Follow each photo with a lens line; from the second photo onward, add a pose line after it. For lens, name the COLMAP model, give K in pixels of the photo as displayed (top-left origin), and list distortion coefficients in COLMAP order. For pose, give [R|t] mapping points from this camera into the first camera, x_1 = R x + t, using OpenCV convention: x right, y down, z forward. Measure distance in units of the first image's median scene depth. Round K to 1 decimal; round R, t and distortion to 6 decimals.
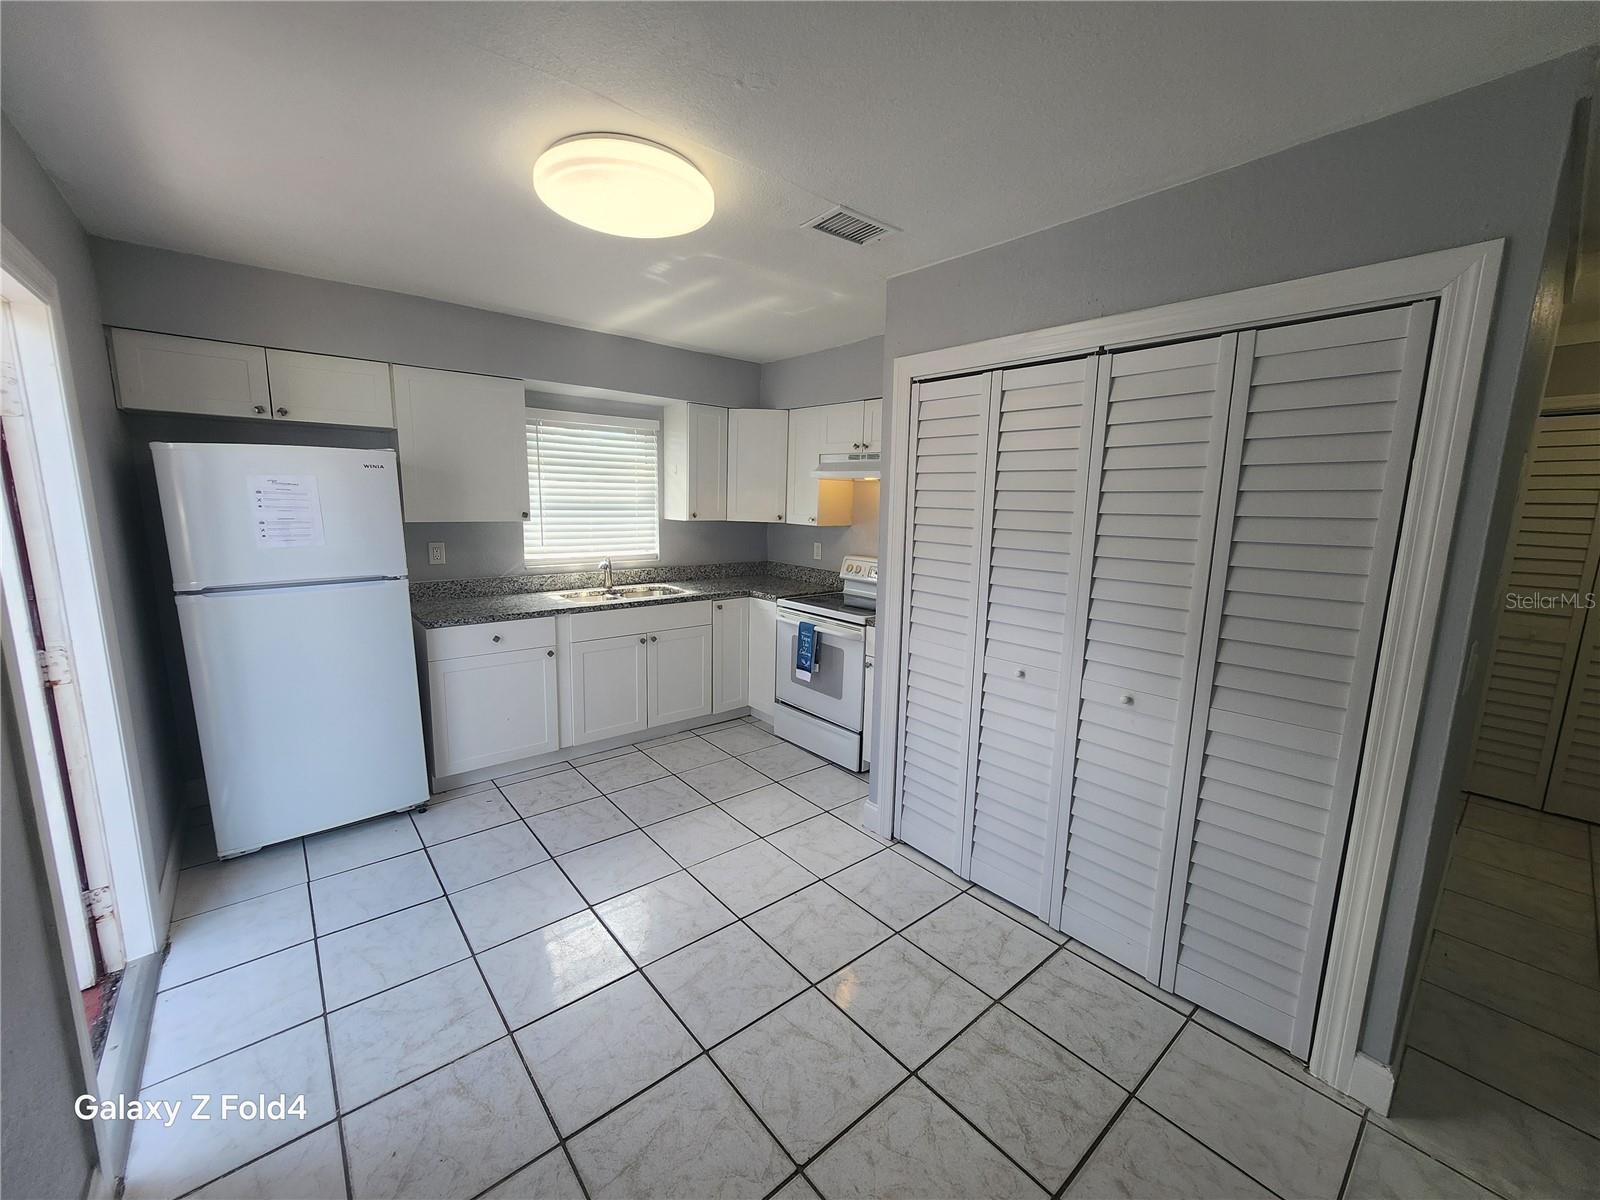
lens RADIAL K [[634.1, 0, 796.3], [0, 634.1, 604.1], [0, 0, 1]] dist [-0.000352, 0.001135]
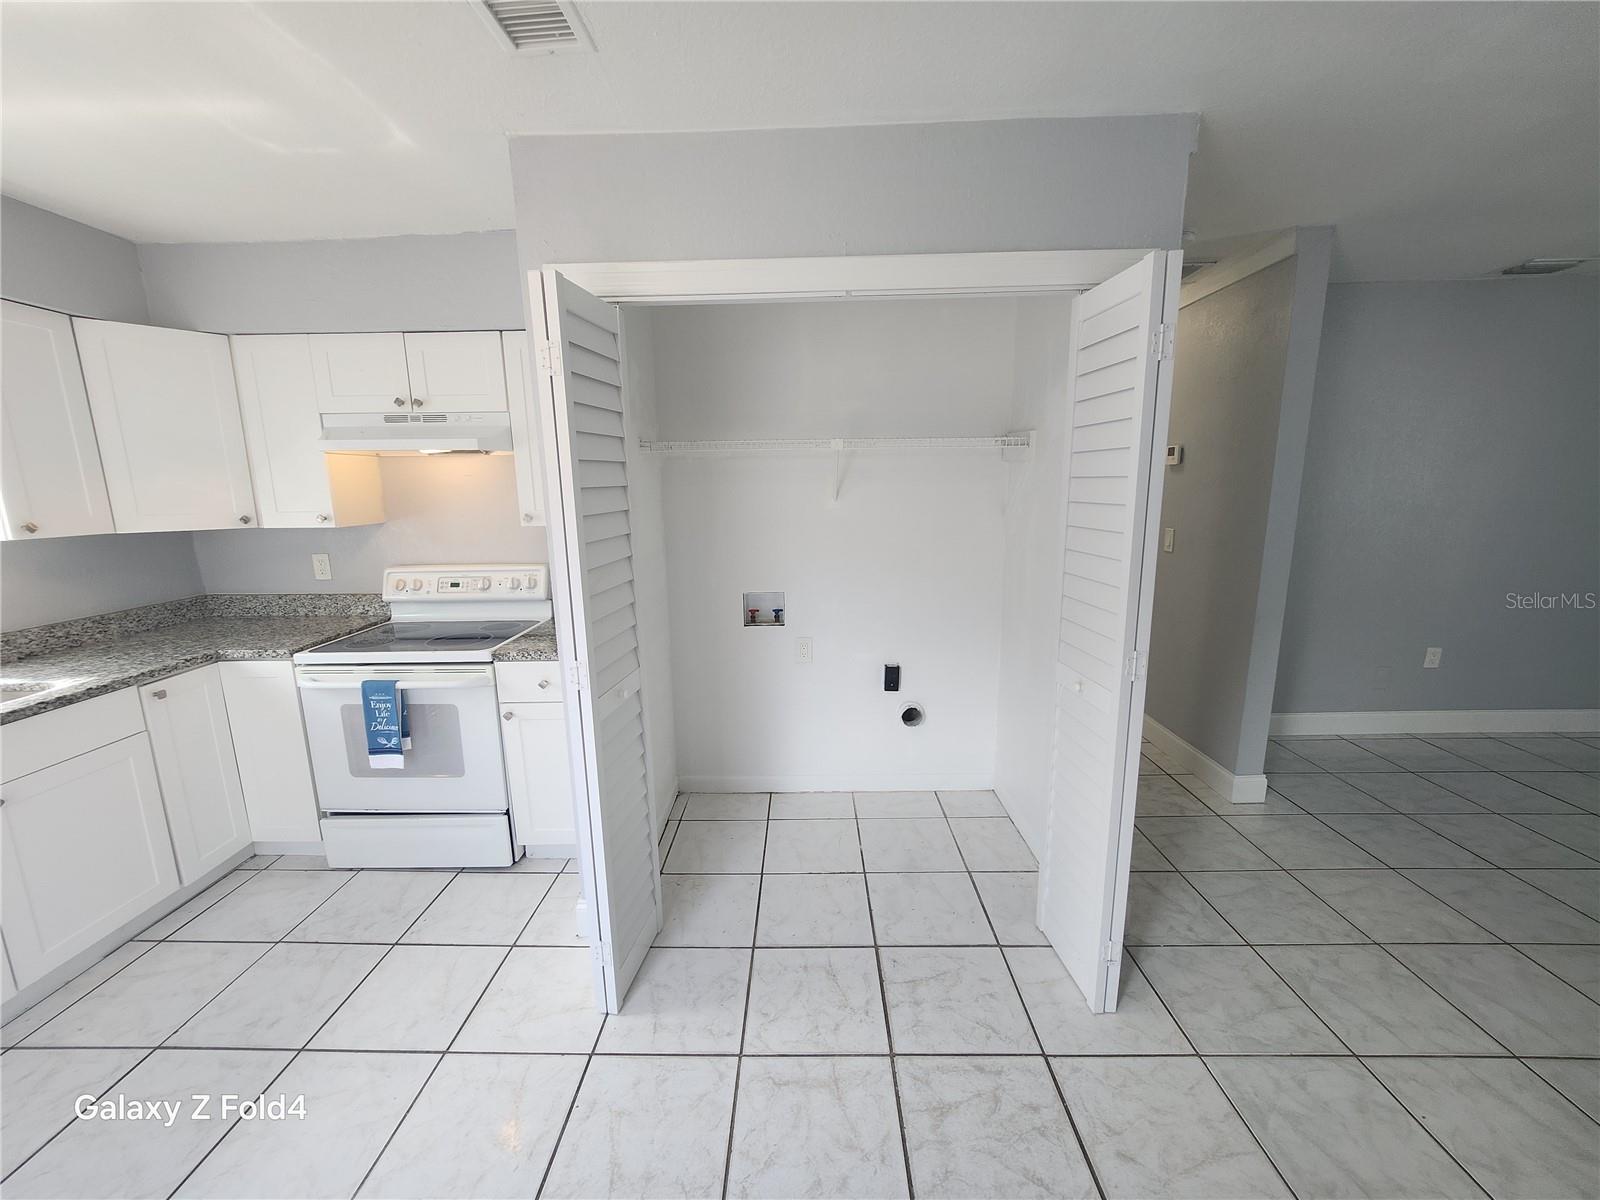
lens RADIAL K [[634.1, 0, 793.8], [0, 634.1, 603.3], [0, 0, 1]] dist [-0.000352, 0.001135]
pose [[0.662358, -0.177979, 0.727740, -0.152202], [0.157709, 0.982730, 0.096801, -0.041120], [-0.732400, 0.050654, 0.678987, 0.257032]]
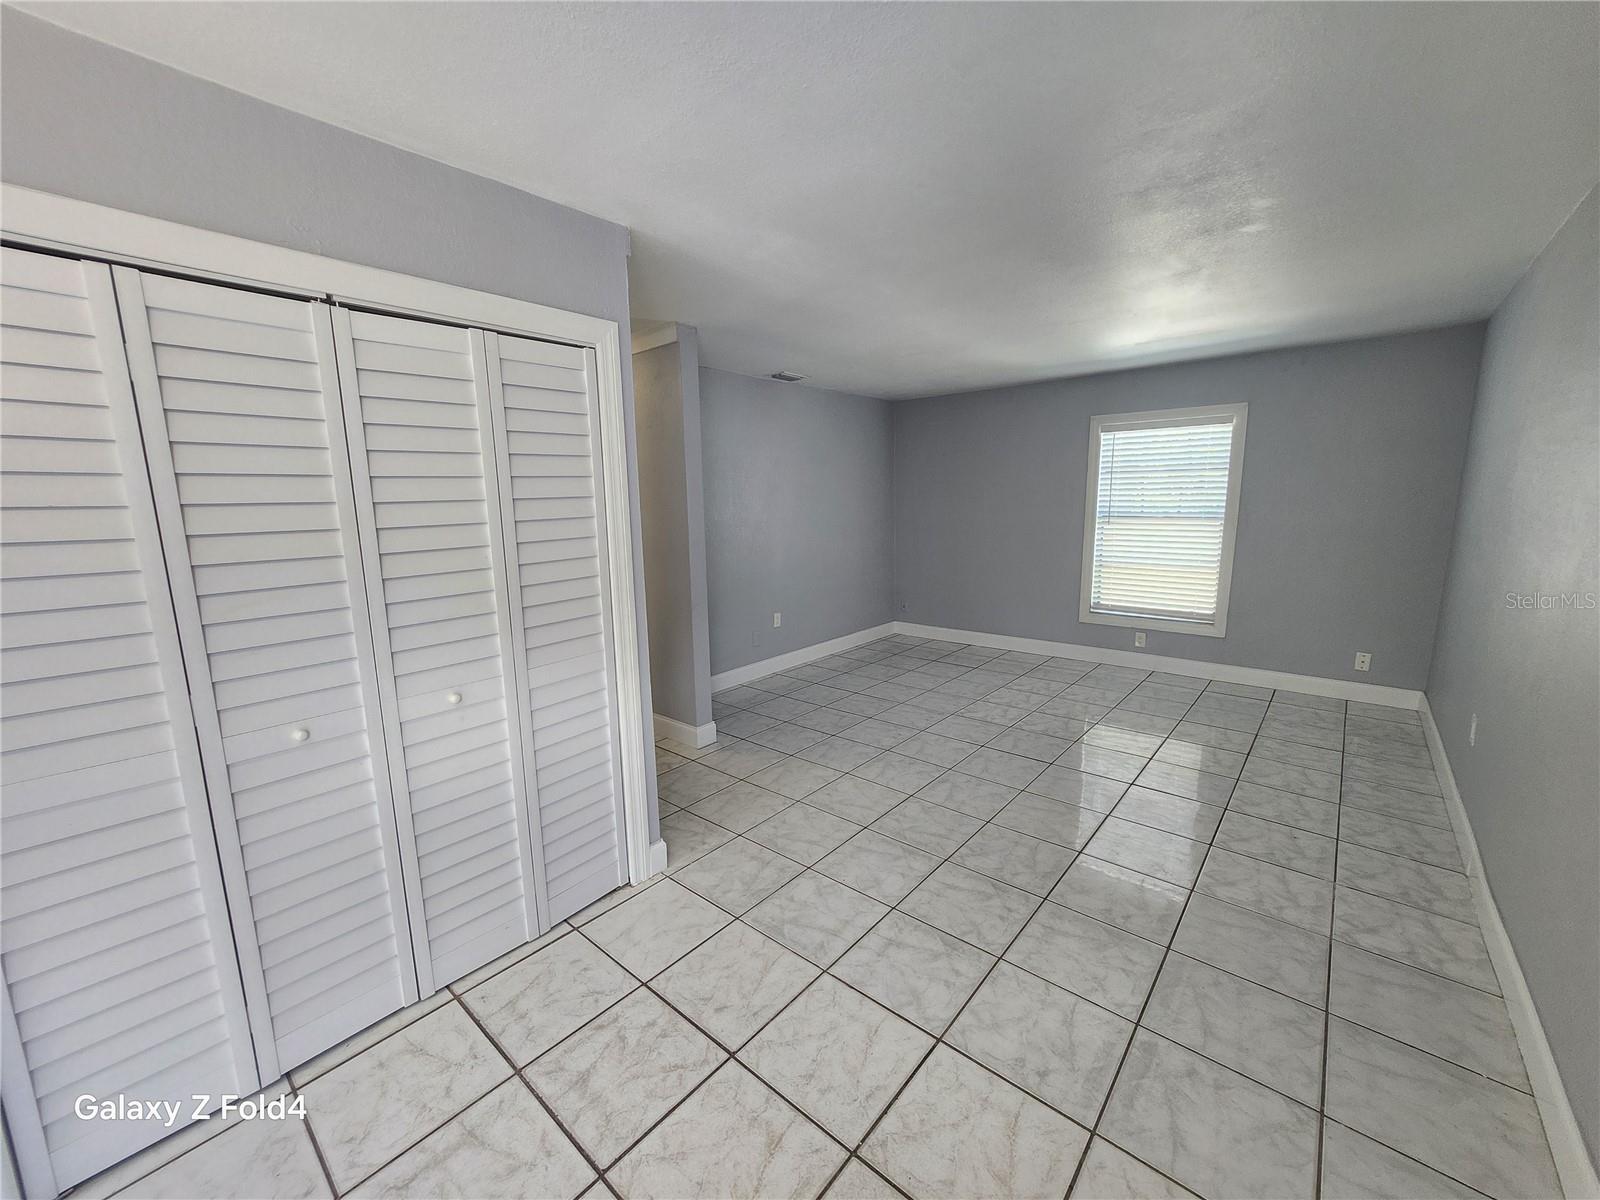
lens RADIAL K [[634.1, 0, 789.8], [0, 634.1, 602.4], [0, 0, 1]] dist [-0.000352, 0.001135]
pose [[-0.146061, -0.182090, 0.972373, -0.241450], [0.176934, 0.962257, 0.206773, -0.051060], [-0.973325, 0.202247, -0.108330, 0.322482]]
